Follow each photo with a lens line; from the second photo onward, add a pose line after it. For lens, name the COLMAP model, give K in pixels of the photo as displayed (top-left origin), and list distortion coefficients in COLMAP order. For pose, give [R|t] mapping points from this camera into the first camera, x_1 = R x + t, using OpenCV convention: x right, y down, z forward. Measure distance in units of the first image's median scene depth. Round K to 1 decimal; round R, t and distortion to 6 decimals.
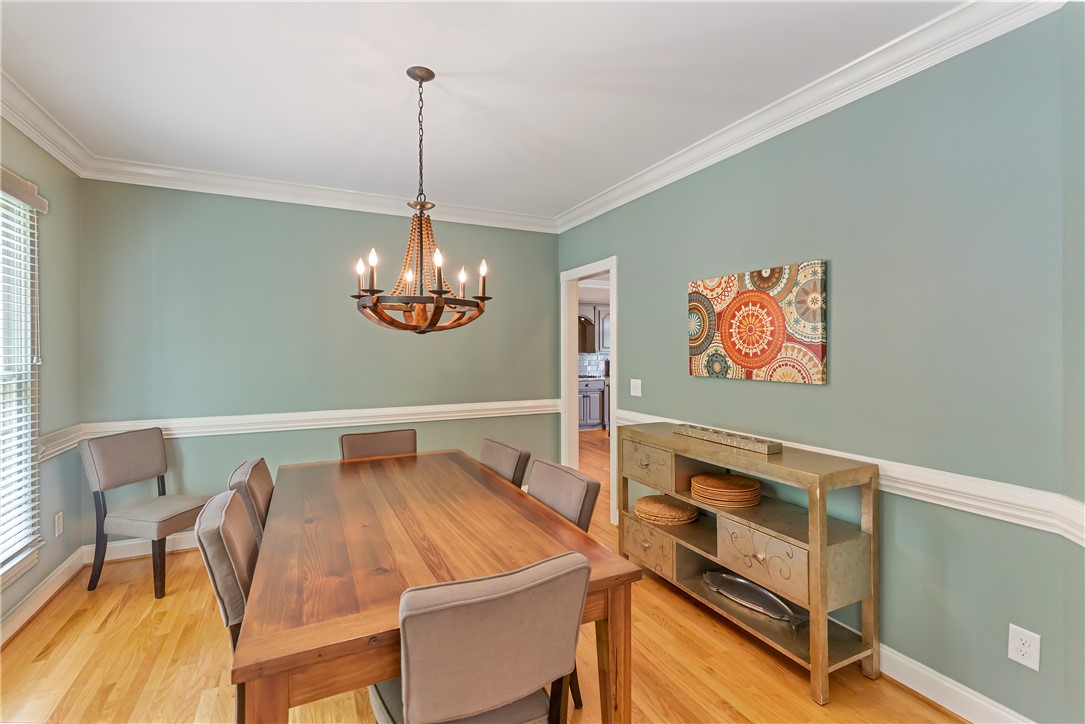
lens RADIAL K [[487.0, 0, 540.7], [0, 487.0, 357.6], [0, 0, 1]] dist [0.009956, -0.001175]
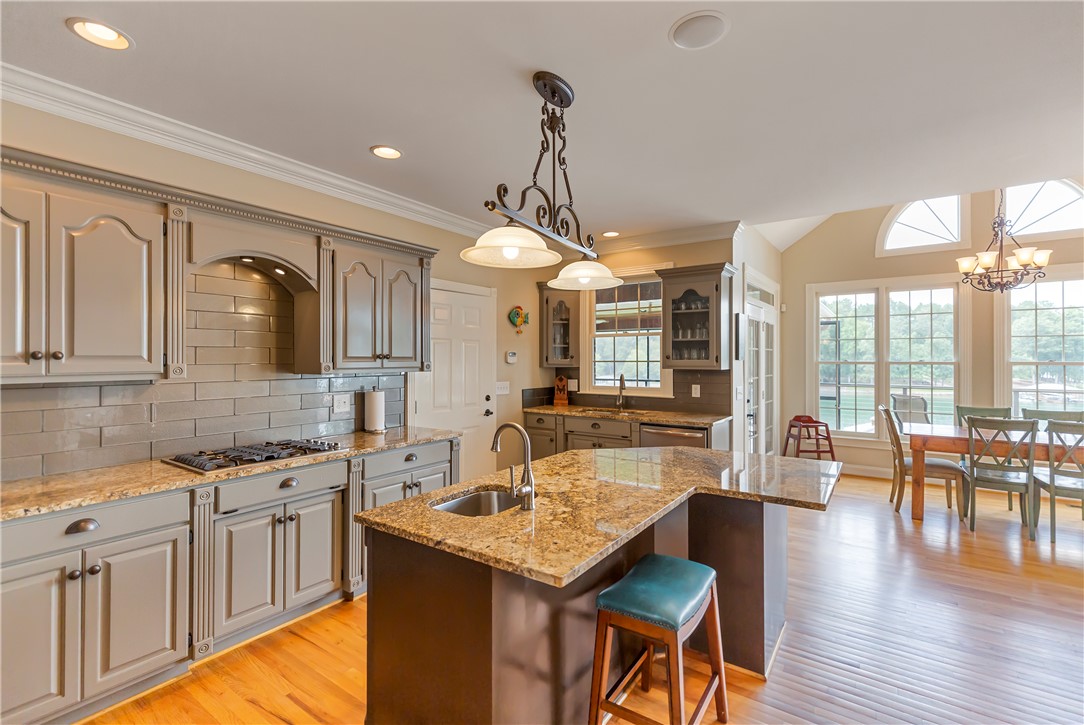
lens RADIAL K [[486.6, 0, 545.9], [0, 486.6, 359.2], [0, 0, 1]] dist [0.009956, -0.001175]
pose [[0.883808, -0.001967, 0.467845, 0.092429], [0.005742, 0.999961, -0.006642, -0.016914], [-0.467814, 0.008557, 0.883785, 0.633536]]
